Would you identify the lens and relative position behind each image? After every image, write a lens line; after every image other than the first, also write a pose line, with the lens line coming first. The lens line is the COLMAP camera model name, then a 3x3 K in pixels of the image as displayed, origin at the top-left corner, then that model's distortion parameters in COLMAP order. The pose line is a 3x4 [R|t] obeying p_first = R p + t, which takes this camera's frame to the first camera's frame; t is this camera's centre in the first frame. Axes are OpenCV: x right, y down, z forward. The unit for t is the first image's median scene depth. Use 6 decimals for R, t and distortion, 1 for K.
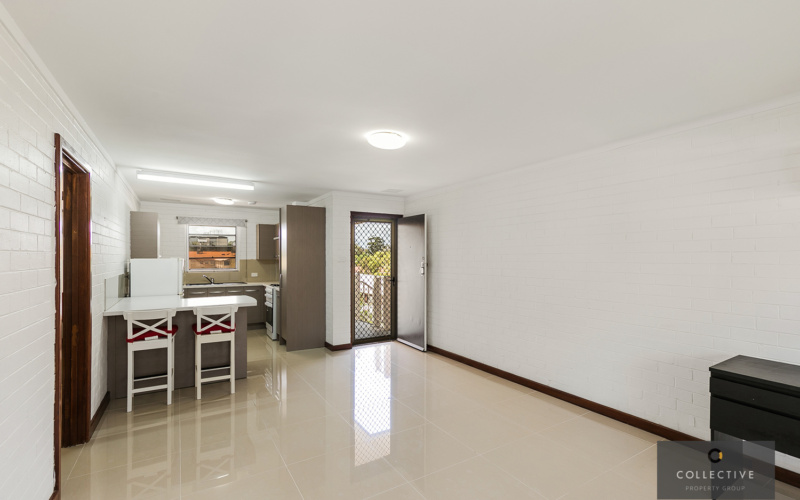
lens RADIAL K [[362.9, 0, 400.0], [0, 362.9, 250.0], [0, 0, 1]] dist [-0.021983, -0.000201]
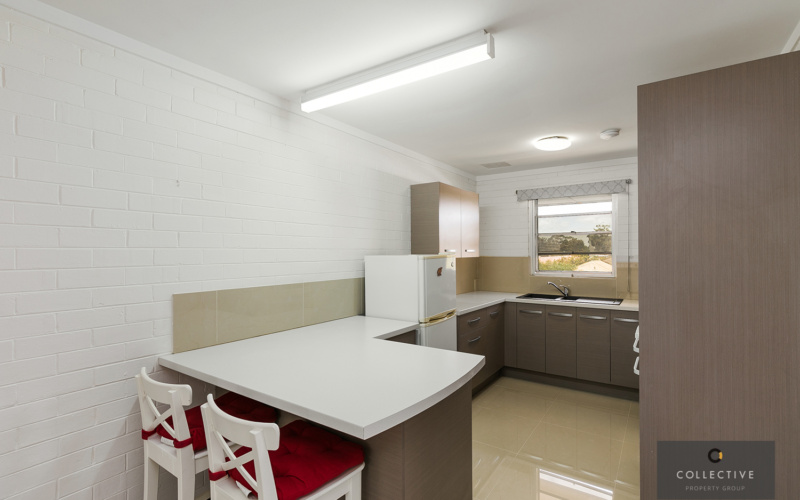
lens RADIAL K [[378.5, 0, 400.0], [0, 378.5, 250.0], [0, 0, 1]] dist [-0.000486, -0.000038]
pose [[0.414868, 0.000581, -0.909882, -0.074408], [0.017890, 0.999801, 0.008796, 0.006312], [0.909706, -0.019927, 0.414775, 0.509070]]
